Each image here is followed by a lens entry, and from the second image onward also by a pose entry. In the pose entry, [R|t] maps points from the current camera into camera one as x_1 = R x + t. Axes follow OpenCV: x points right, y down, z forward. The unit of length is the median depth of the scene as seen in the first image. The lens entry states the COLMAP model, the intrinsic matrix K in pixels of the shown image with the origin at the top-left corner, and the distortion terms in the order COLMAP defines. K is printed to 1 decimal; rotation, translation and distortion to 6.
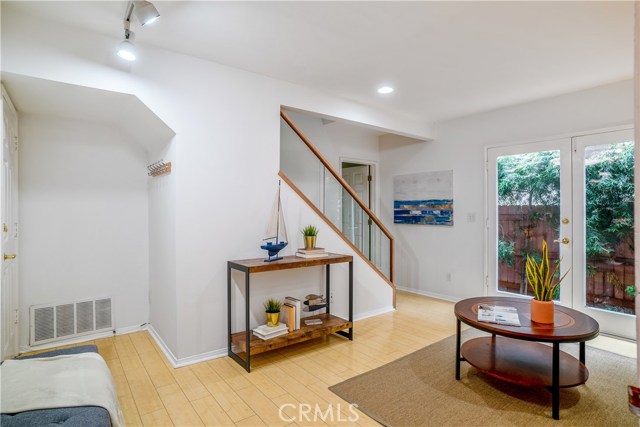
lens RADIAL K [[320.8, 0, 302.7], [0, 320.8, 213.8], [0, 0, 1]] dist [-0.066529, 0.032882]
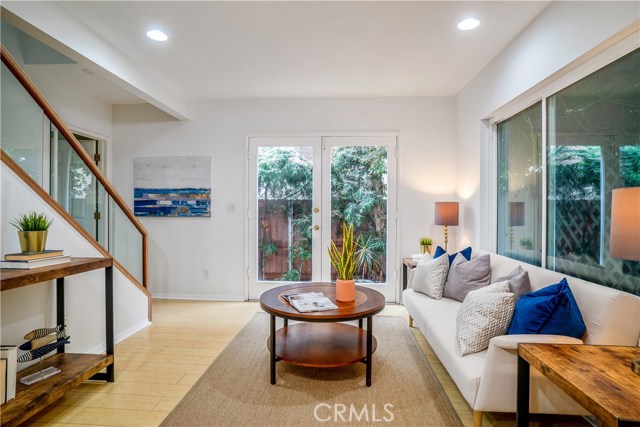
lens RADIAL K [[339.4, 0, 320.0], [0, 339.4, 213.5], [0, 0, 1]] dist [-0.075706, 0.042524]
pose [[0.650580, -0.002145, 0.759434, -0.063394], [-0.004548, 0.999967, 0.006720, 0.020700], [-0.759424, -0.007826, 0.650549, 0.140928]]
